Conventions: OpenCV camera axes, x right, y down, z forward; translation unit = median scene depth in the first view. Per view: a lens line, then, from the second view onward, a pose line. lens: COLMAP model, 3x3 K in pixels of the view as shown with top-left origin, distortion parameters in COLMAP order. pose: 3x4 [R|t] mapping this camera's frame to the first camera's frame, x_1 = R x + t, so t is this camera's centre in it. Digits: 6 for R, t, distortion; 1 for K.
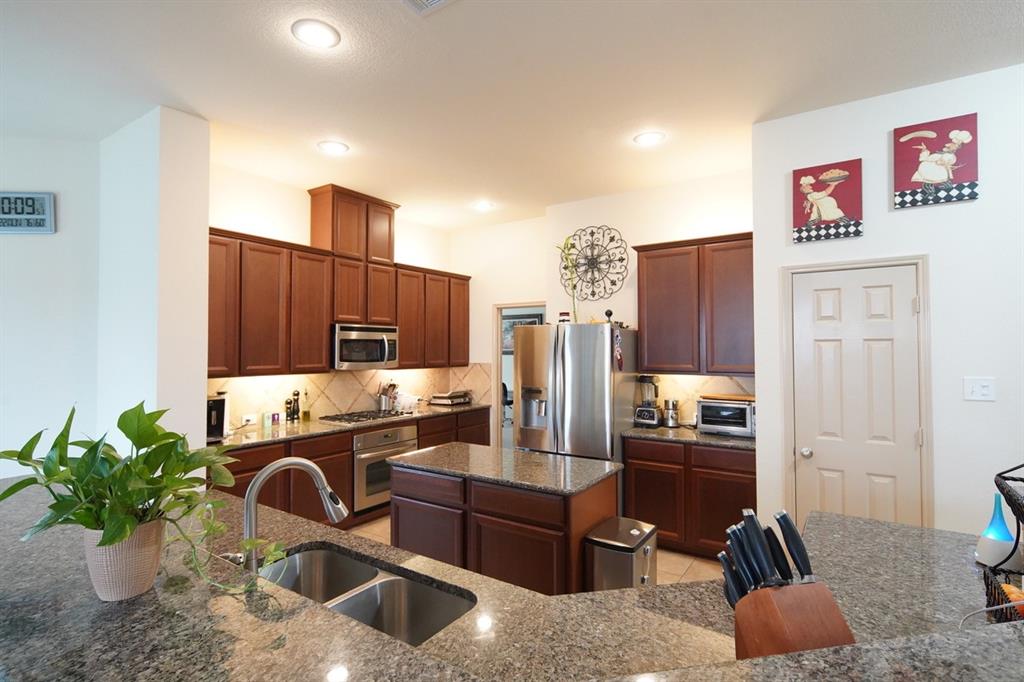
lens RADIAL K [[499.7, 0, 507.3], [0, 499.7, 340.5], [0, 0, 1]] dist [-0.000426, -0.001165]
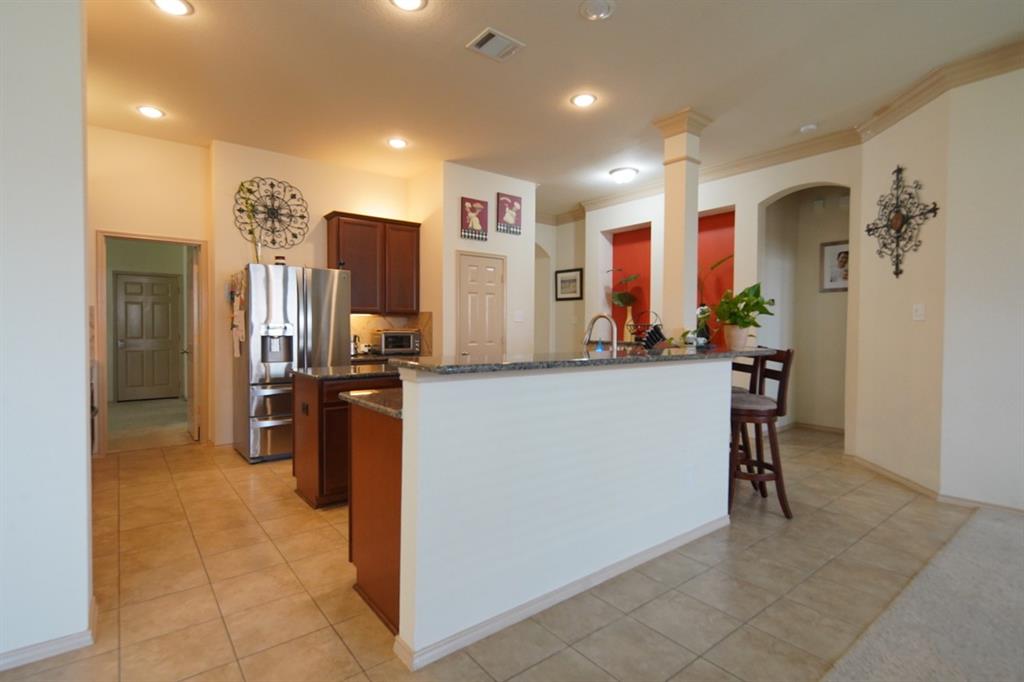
lens RADIAL K [[498.1, 0, 507.4], [0, 498.1, 336.7], [0, 0, 1]] dist [0.000451, 0.000152]
pose [[0.306772, -0.011077, 0.951719, -0.863873], [-0.021141, 0.999606, 0.018448, 0.099298], [-0.951548, -0.025780, 0.306417, 0.228692]]
